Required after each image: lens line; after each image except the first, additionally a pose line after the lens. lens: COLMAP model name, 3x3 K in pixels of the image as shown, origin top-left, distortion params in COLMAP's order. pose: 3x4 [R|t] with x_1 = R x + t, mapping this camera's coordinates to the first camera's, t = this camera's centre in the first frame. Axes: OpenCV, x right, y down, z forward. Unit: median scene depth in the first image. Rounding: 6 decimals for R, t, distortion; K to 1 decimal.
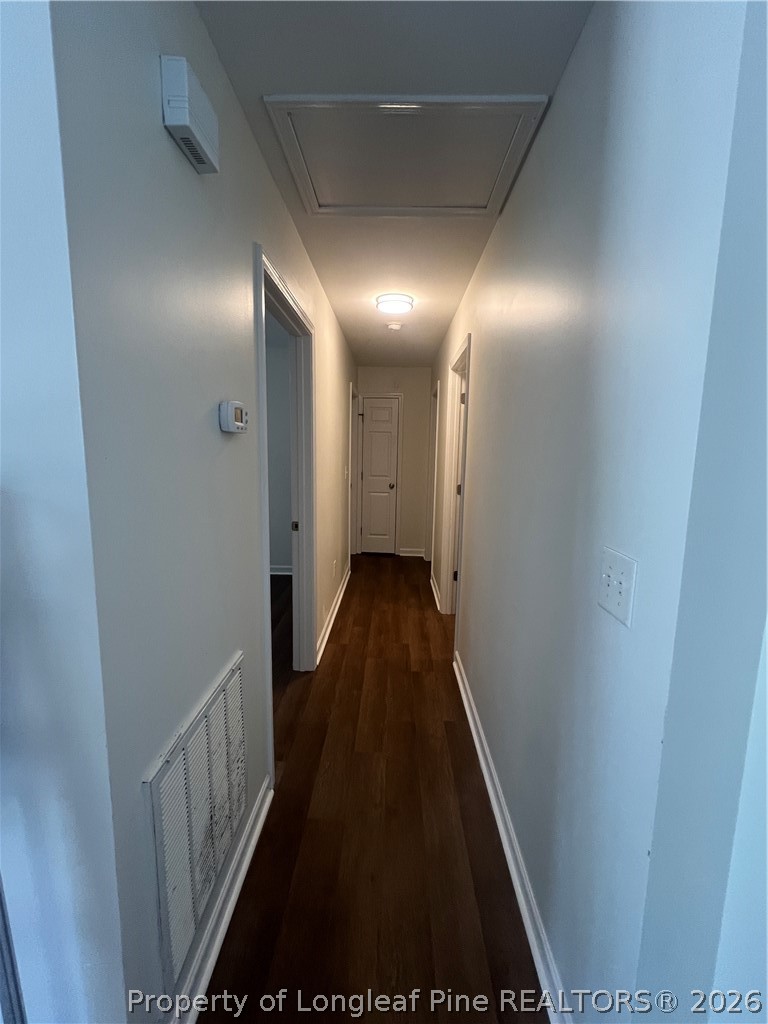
lens RADIAL K [[418.5, 0, 384.2], [0, 418.5, 512.4], [0, 0, 1]] dist [0.002084, -0.000880]
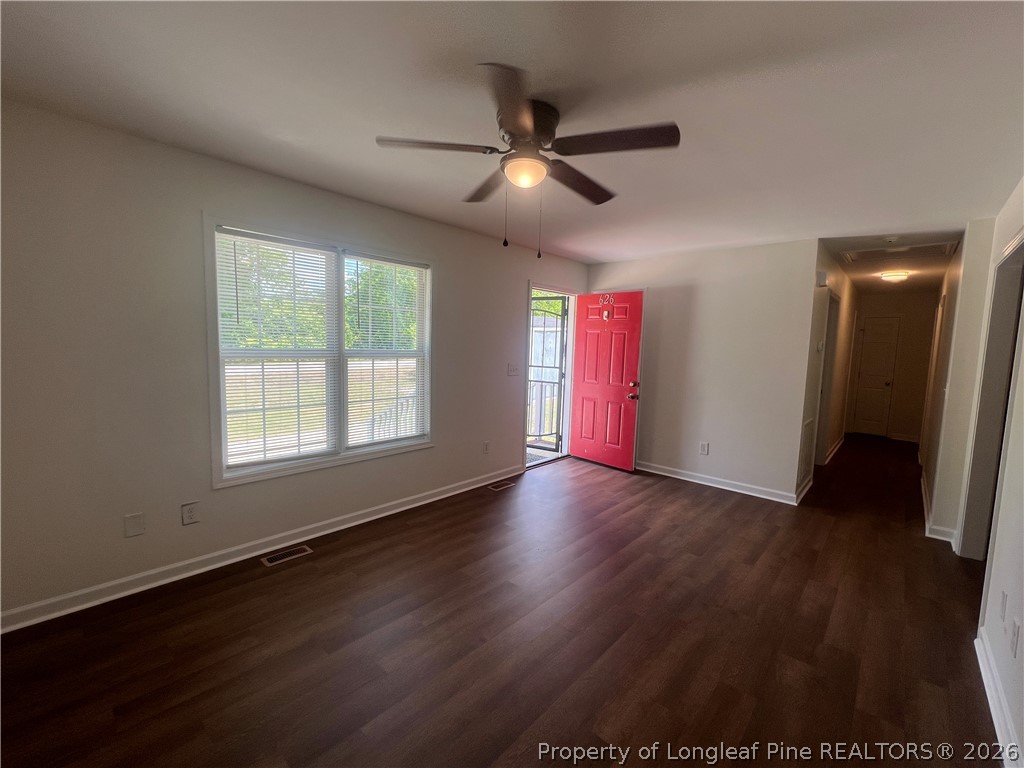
lens RADIAL K [[418.5, 0, 513.6], [0, 418.5, 388.7], [0, 0, 1]] dist [0.002084, -0.000880]
pose [[0.744739, 0.071444, -0.663521, 0.017409], [-0.112995, 0.993397, -0.019863, 0.115520], [0.657721, 0.089768, 0.747894, -0.802829]]
